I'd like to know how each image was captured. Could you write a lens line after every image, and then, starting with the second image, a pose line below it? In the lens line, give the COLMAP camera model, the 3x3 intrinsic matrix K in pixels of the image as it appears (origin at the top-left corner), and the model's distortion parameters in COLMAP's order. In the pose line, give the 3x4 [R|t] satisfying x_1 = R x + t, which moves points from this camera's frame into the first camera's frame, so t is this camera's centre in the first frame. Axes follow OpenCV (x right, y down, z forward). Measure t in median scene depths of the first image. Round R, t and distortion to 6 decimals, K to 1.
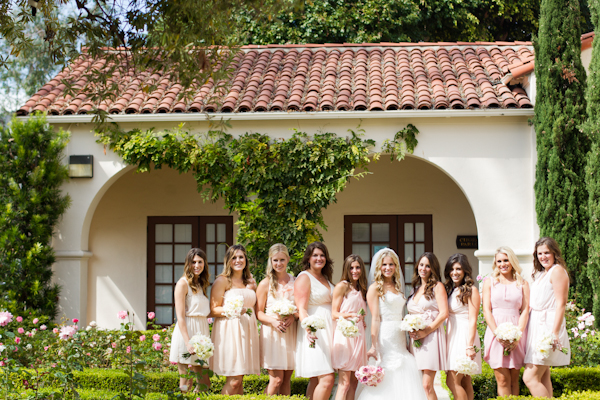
lens RADIAL K [[1124.9, 0, 300.0], [0, 1124.9, 200.0], [0, 0, 1]] dist [-0.131544, 0.120693]
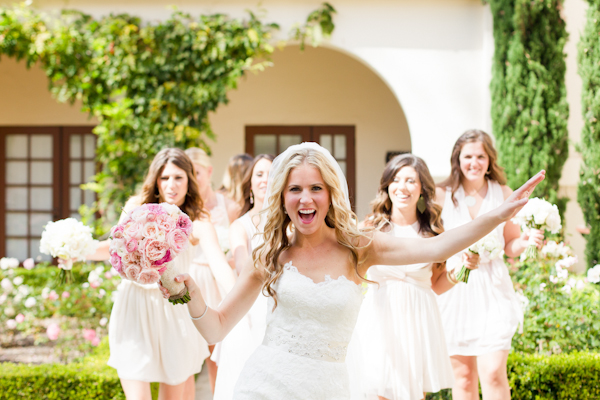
lens RADIAL K [[1124.9, 0, 300.0], [0, 1124.9, 200.0], [0, 0, 1]] dist [-0.131544, 0.120693]
pose [[0.998015, 0.004875, 0.062789, 0.033405], [-0.008878, 0.997934, 0.063637, 0.017753], [-0.062349, -0.064068, 0.995996, 0.238175]]
